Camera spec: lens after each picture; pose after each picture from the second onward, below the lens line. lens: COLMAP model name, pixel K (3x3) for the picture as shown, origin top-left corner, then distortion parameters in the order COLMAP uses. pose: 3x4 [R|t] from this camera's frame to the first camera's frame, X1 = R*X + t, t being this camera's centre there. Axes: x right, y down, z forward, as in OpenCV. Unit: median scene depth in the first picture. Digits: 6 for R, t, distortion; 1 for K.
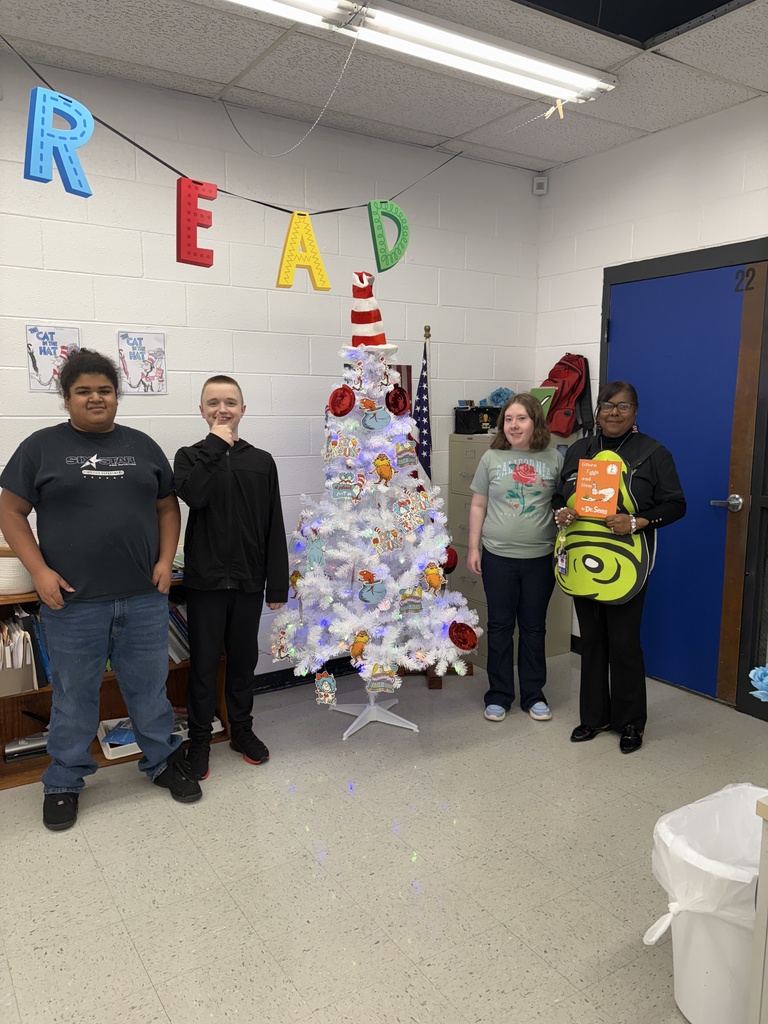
lens RADIAL K [[781.2, 0, 384.8], [0, 781.2, 516.6], [0, 0, 1]] dist [0.006794, 0.000504]
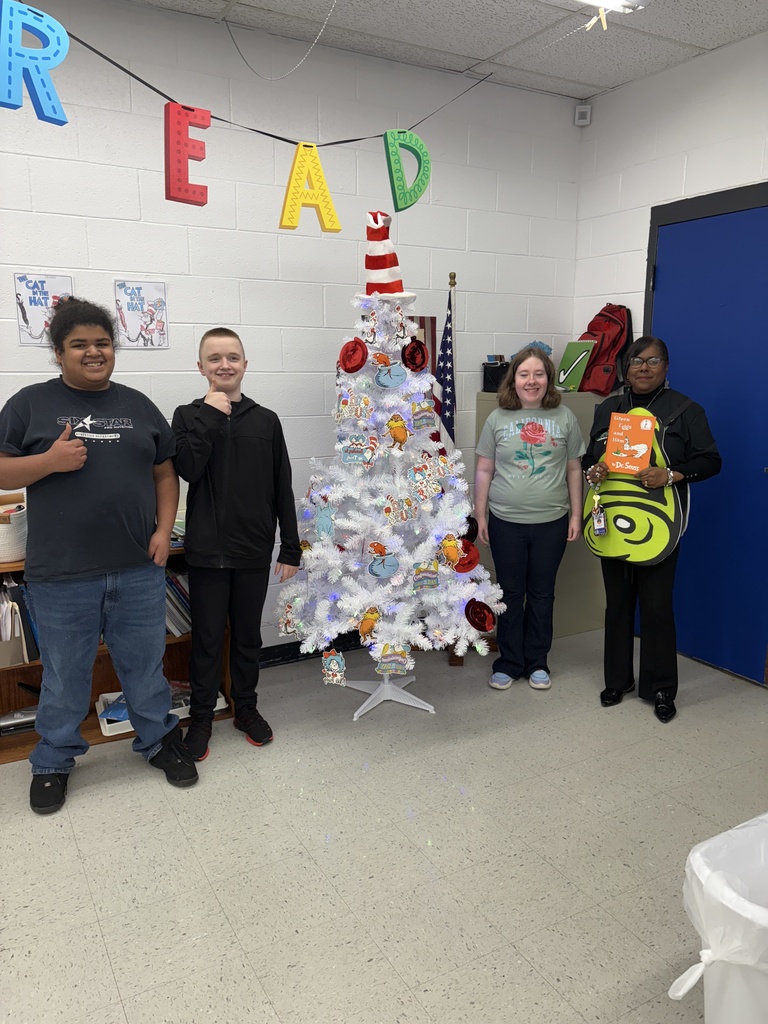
lens RADIAL K [[769.3, 0, 384.0], [0, 769.3, 512.0], [0, 0, 1]] dist [0.002237, -0.002178]
pose [[0.998108, 0.012525, -0.060189, 0.037755], [-0.009426, 0.998628, 0.051501, -0.012861], [0.060751, -0.050837, 0.996858, 0.100866]]
